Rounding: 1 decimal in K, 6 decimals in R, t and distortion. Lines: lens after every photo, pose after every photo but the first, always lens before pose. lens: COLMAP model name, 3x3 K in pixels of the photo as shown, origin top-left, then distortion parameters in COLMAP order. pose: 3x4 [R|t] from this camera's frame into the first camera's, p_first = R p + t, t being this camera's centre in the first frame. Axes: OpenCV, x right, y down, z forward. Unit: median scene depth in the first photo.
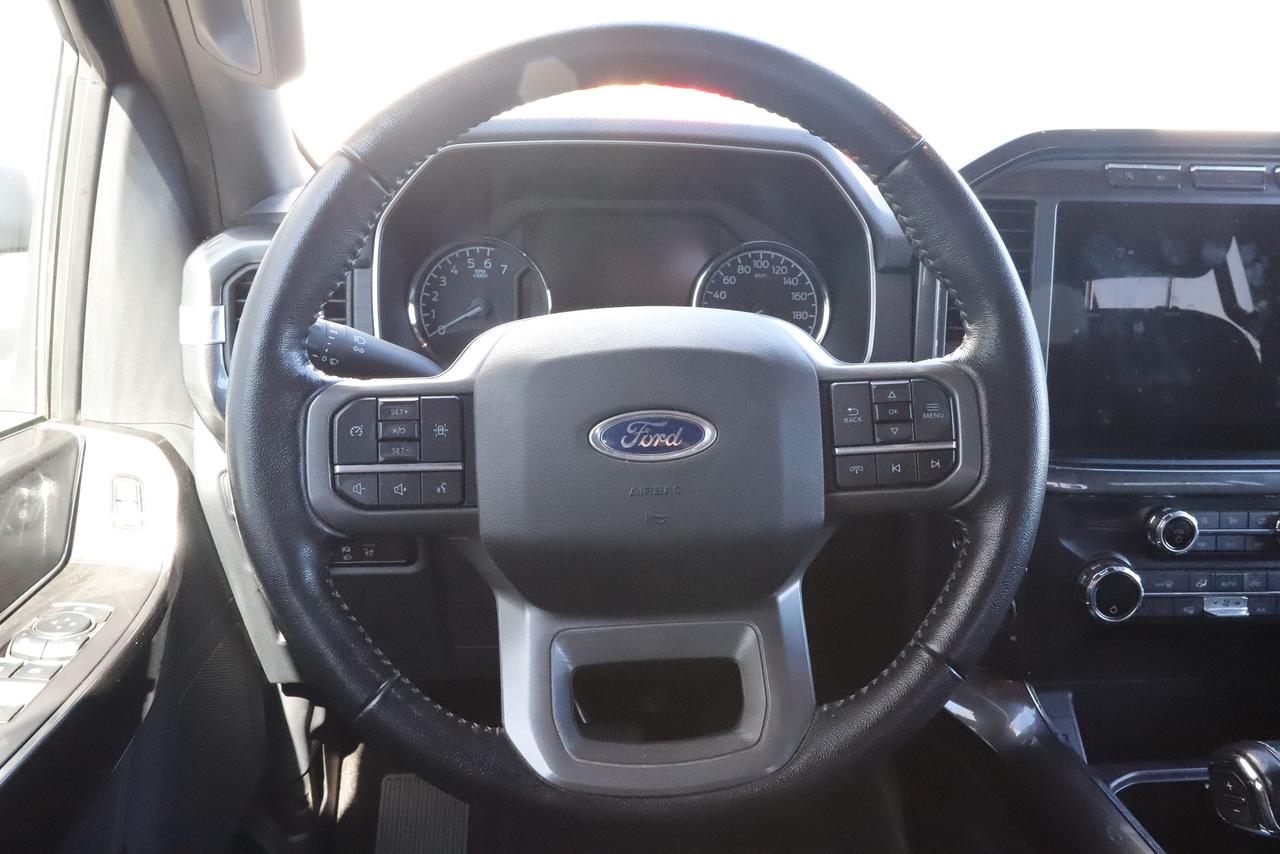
lens RADIAL K [[937.5, 0, 642.4], [0, 937.5, 421.4], [0, 0, 1]] dist [-0.008239, -0.001756]
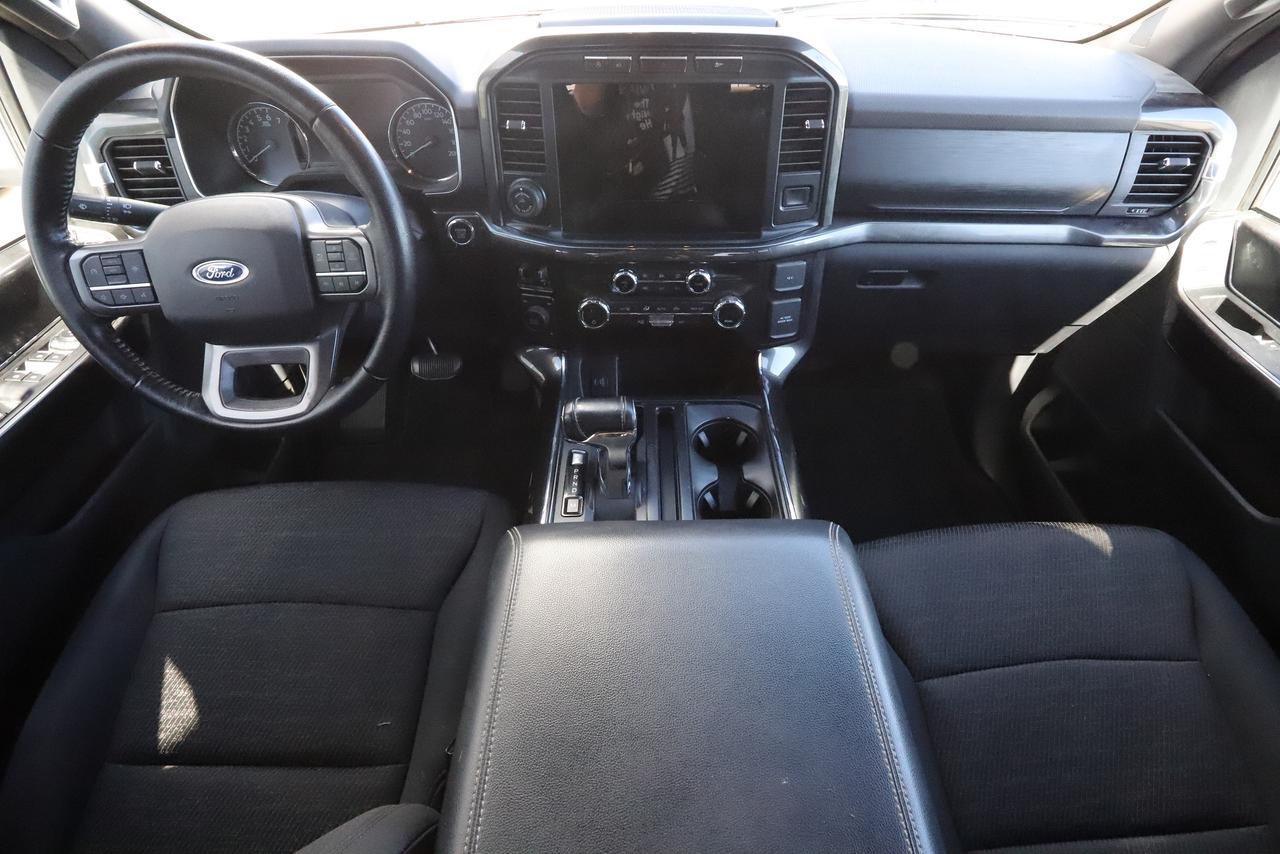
lens RADIAL K [[622.2, 0, 640.0], [0, 622.2, 427.0], [0, 0, 1]] dist [-0.063463, 0.027266]
pose [[0.996786, 0.030754, -0.073976, 0.988839], [0.007166, 0.885454, 0.464672, -0.282186], [0.079793, -0.463708, 0.882388, -0.304147]]
